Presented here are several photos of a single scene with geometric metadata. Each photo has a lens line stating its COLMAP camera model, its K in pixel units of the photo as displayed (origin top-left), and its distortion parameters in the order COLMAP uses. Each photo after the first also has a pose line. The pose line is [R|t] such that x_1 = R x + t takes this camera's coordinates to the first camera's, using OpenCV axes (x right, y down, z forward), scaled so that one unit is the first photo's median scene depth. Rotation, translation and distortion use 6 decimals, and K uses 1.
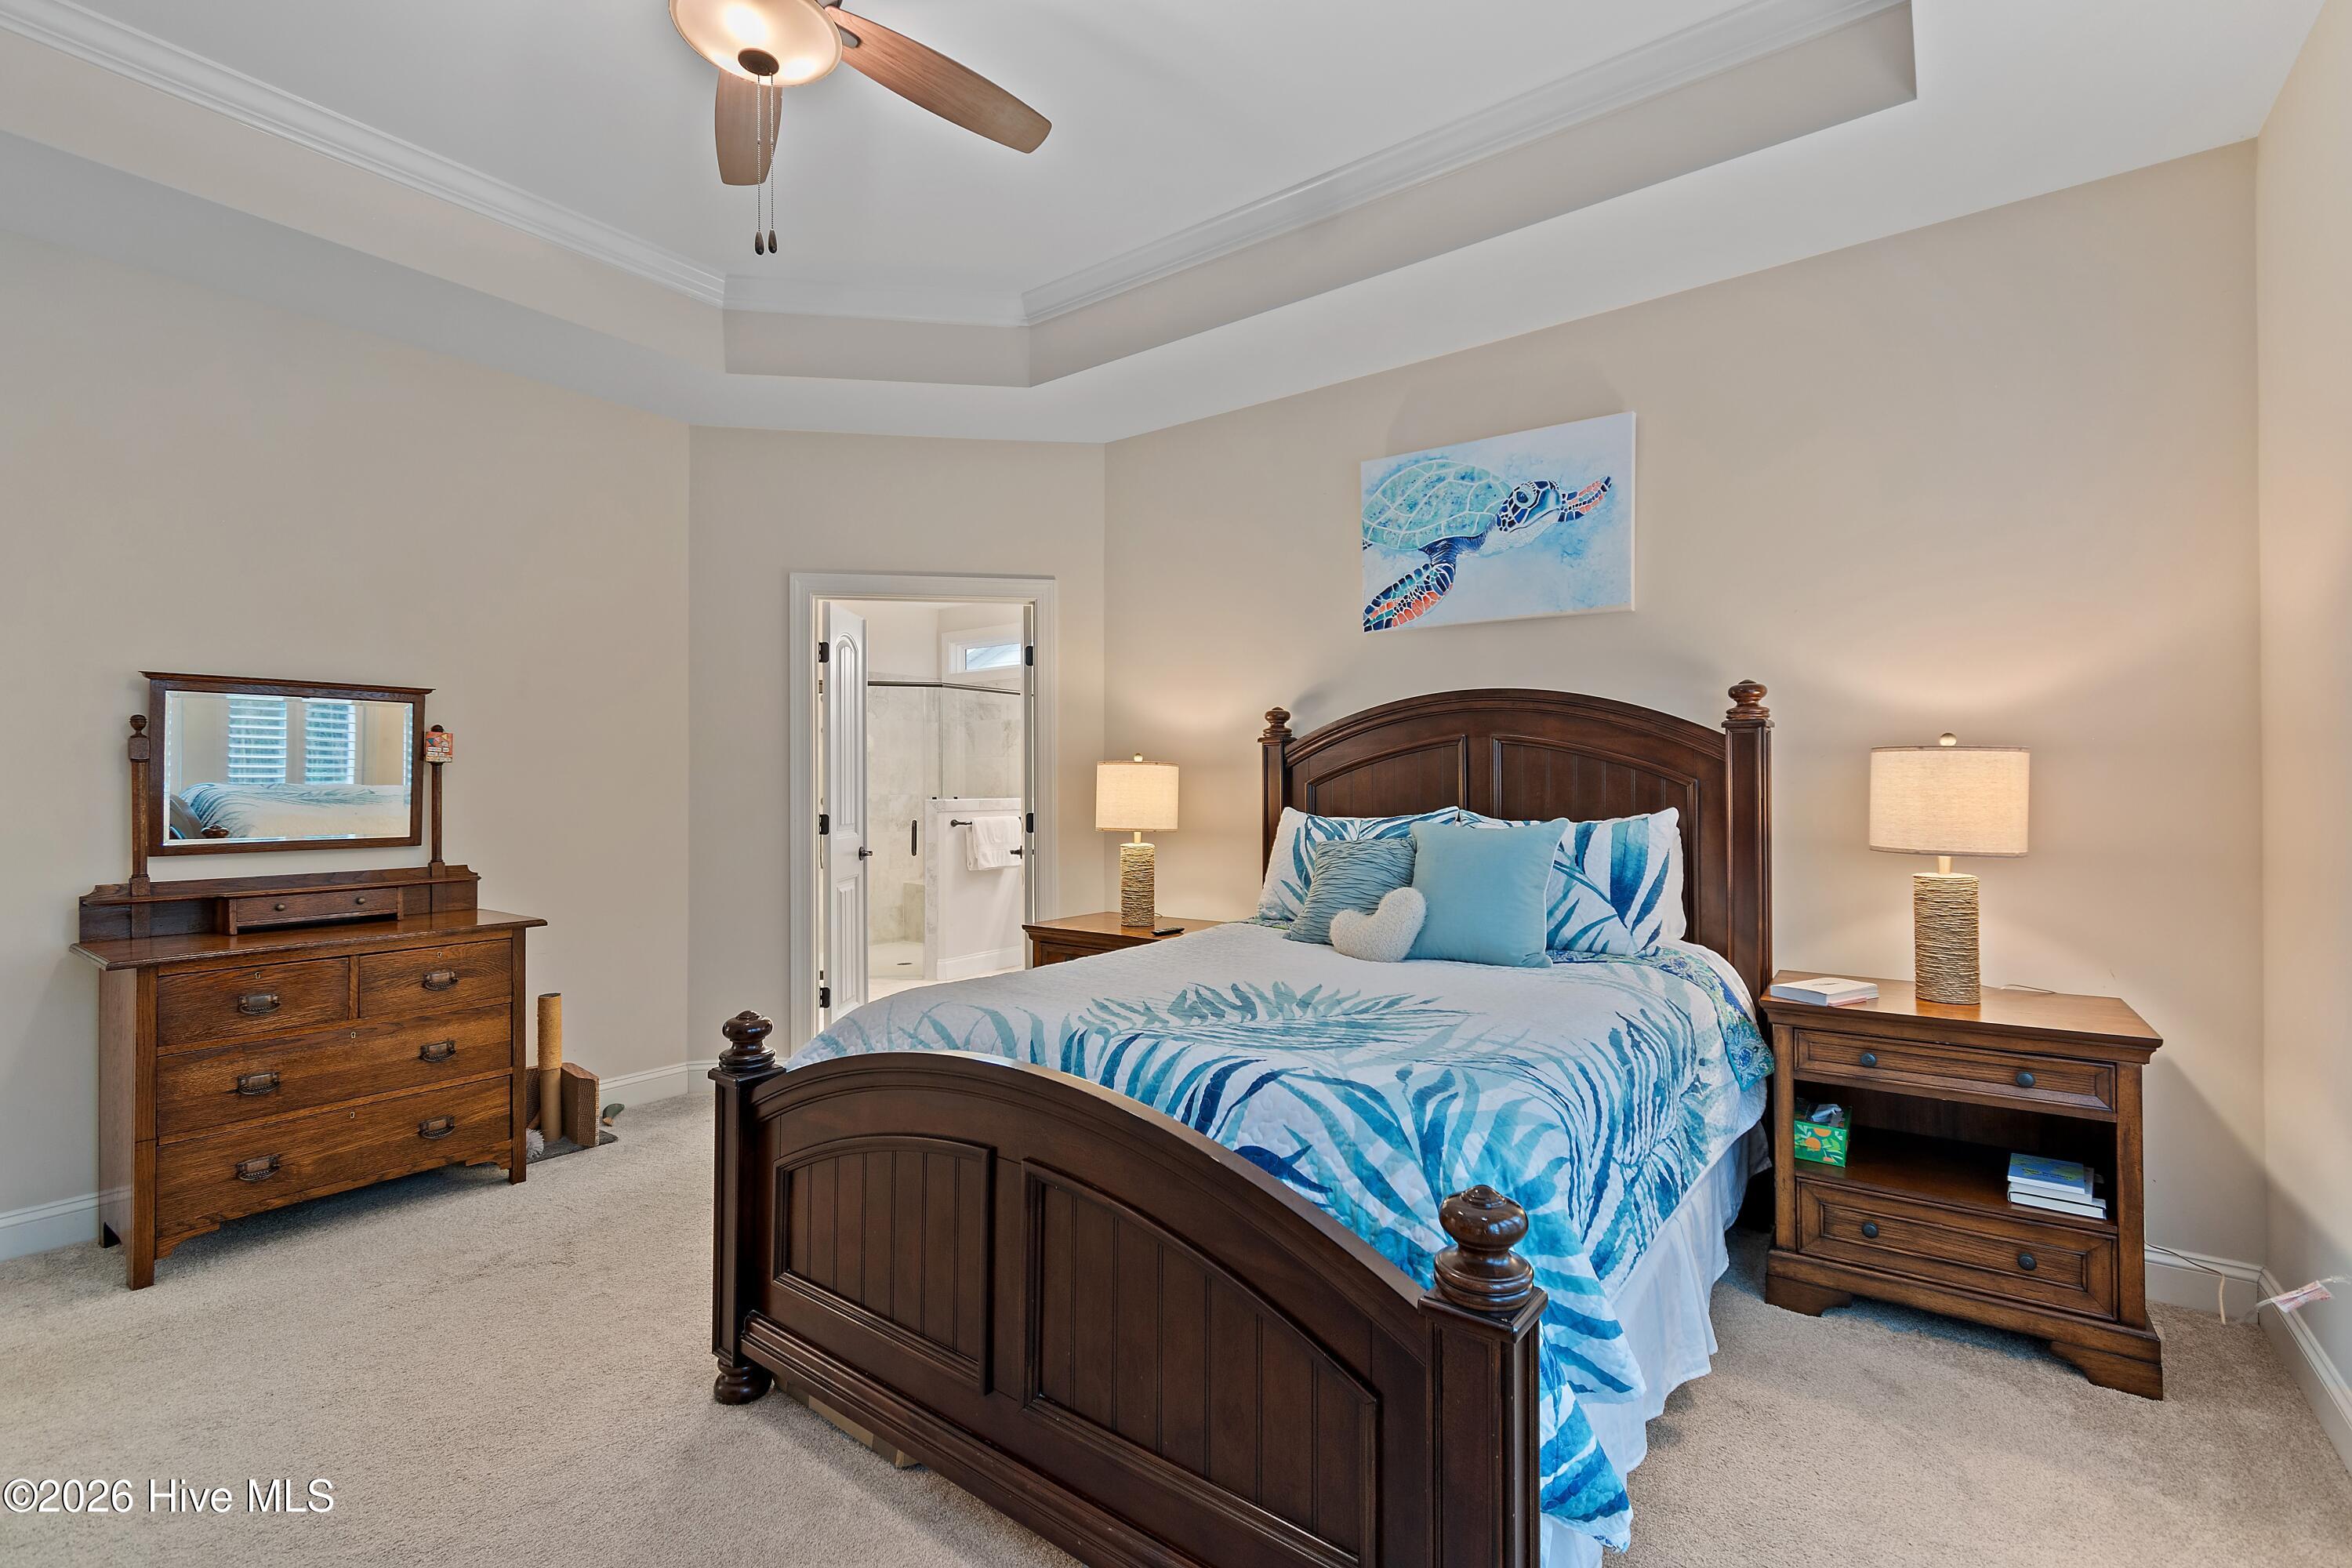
lens RADIAL K [[1070.4, 0, 1164.8], [0, 1070.4, 743.6], [0, 0, 1]] dist [0.031404, -0.000087]
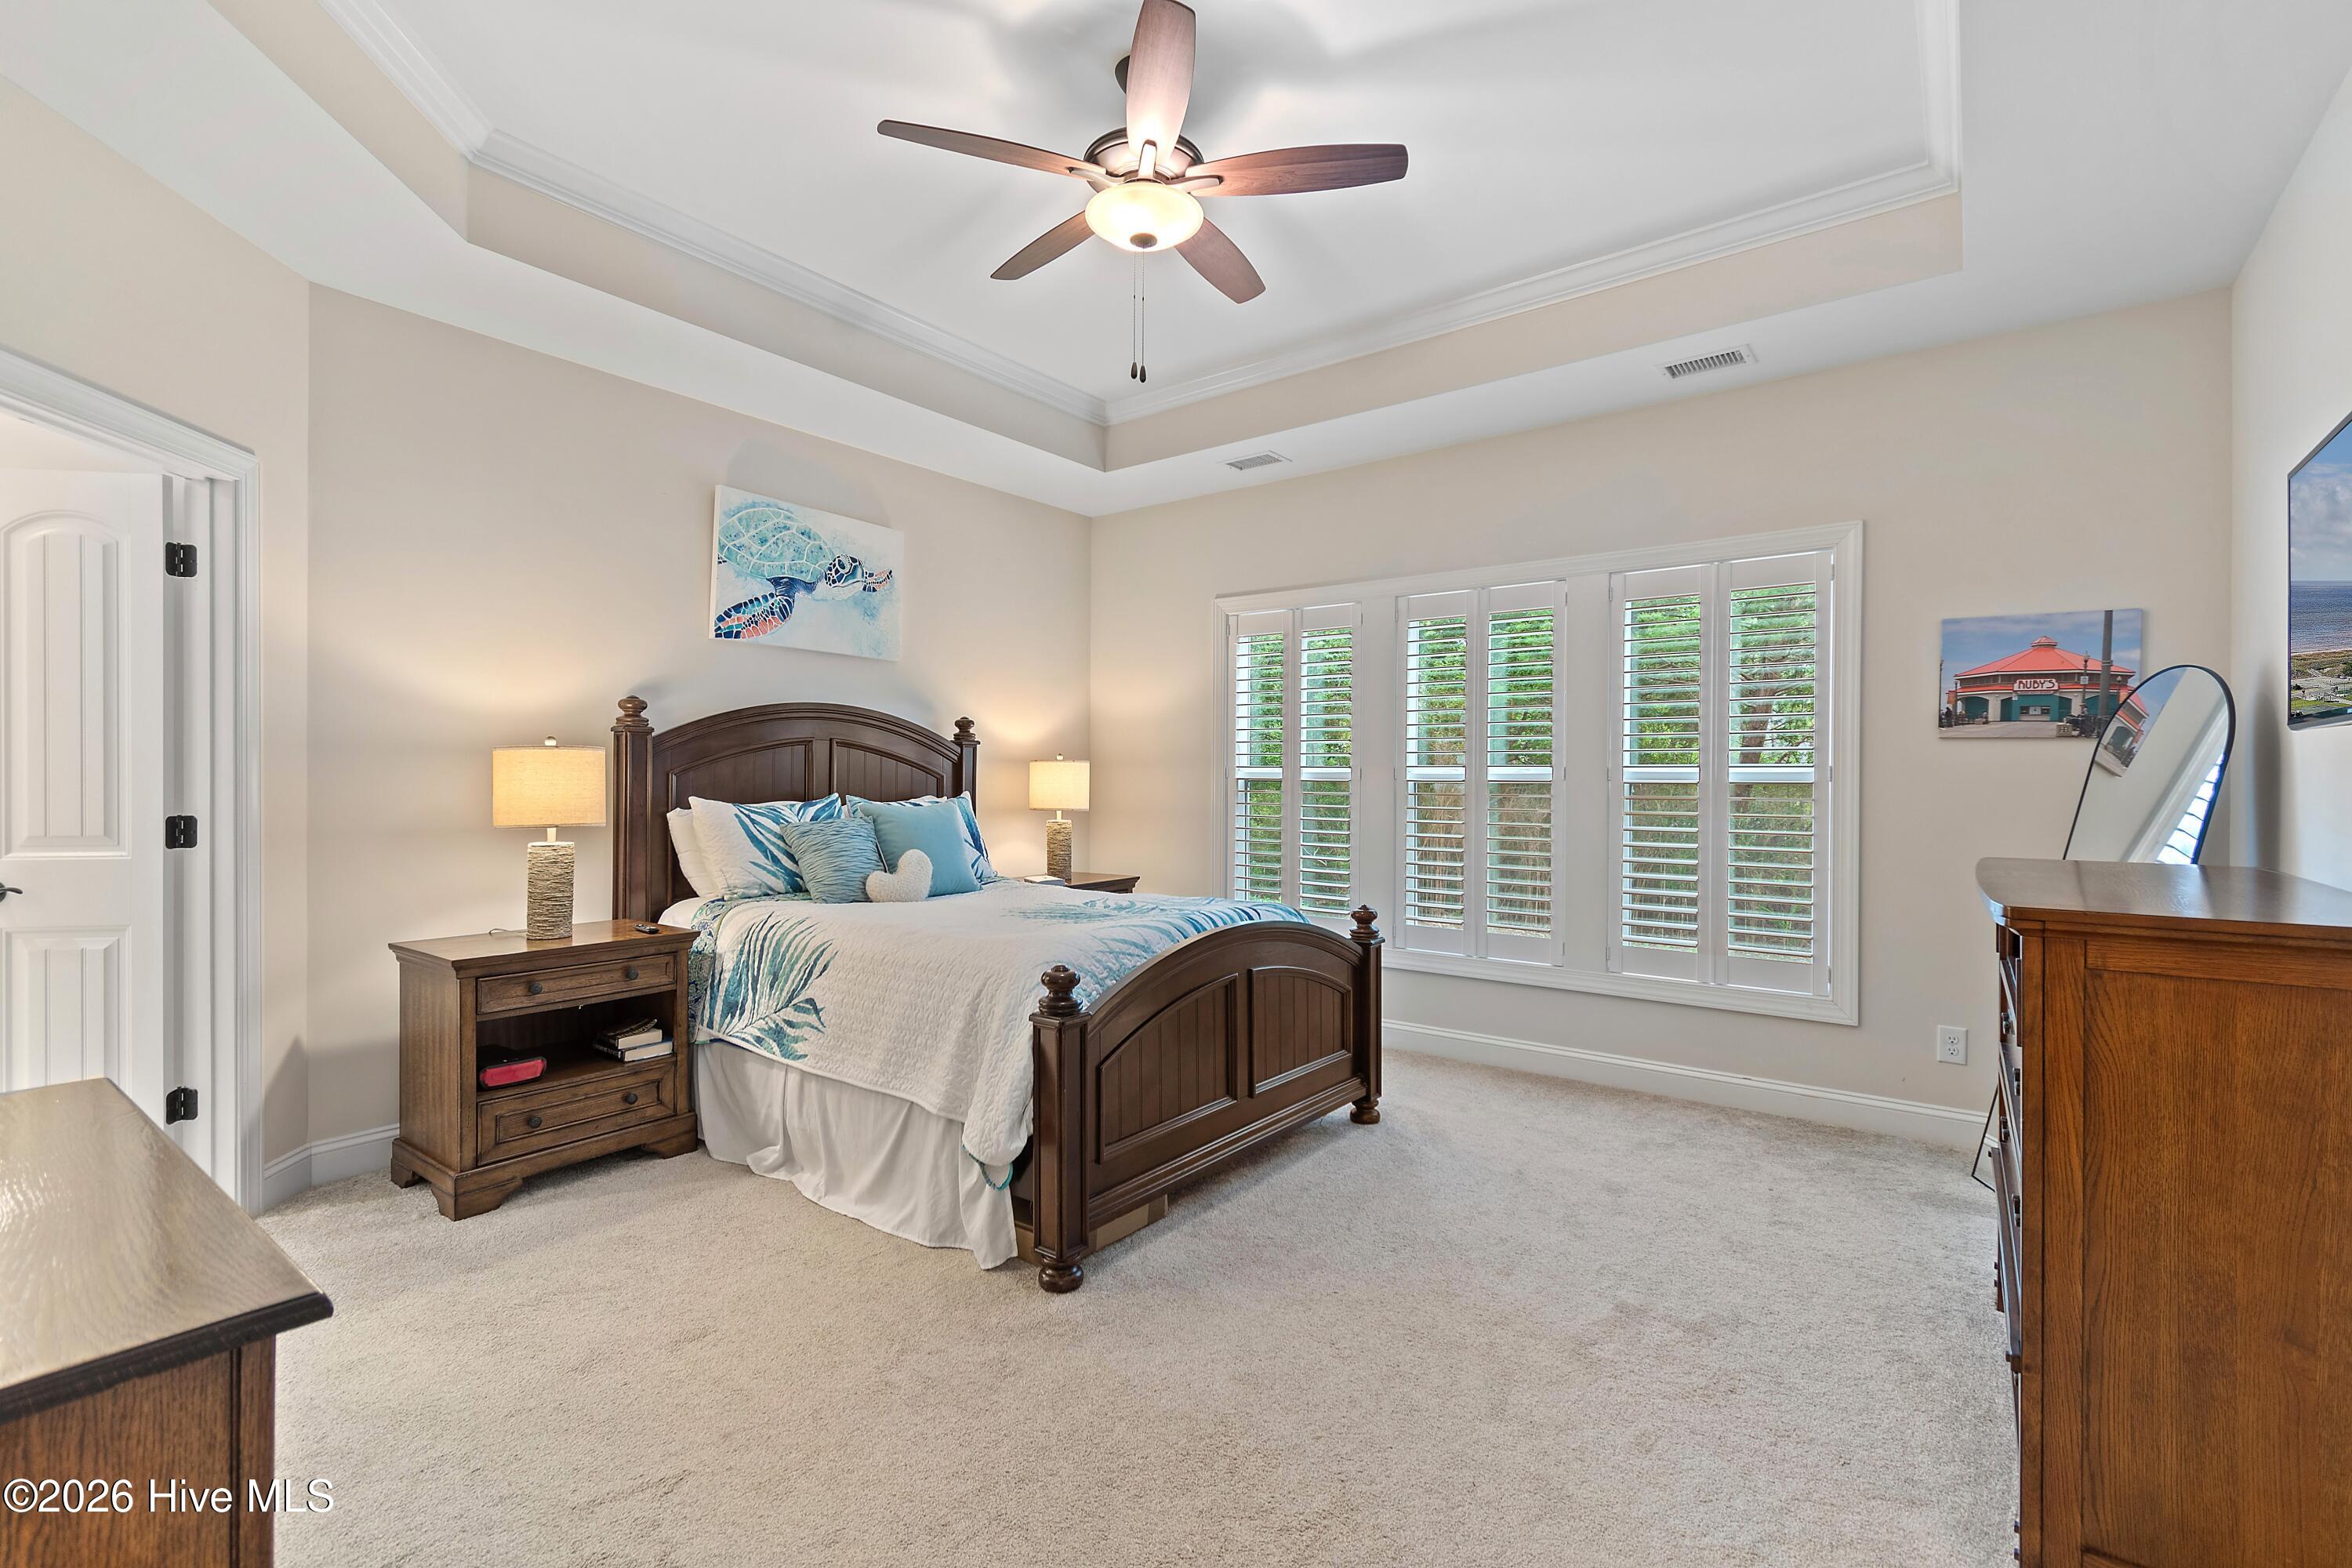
lens RADIAL K [[1033.5, 0, 1174.7], [0, 1033.5, 779.0], [0, 0, 1]] dist [0.002126, -0.000953]
pose [[-0.003795, -0.007925, 0.999961, -0.933281], [-0.056329, 0.998383, 0.007699, 0.008510], [-0.998405, -0.056298, -0.004235, 0.538489]]
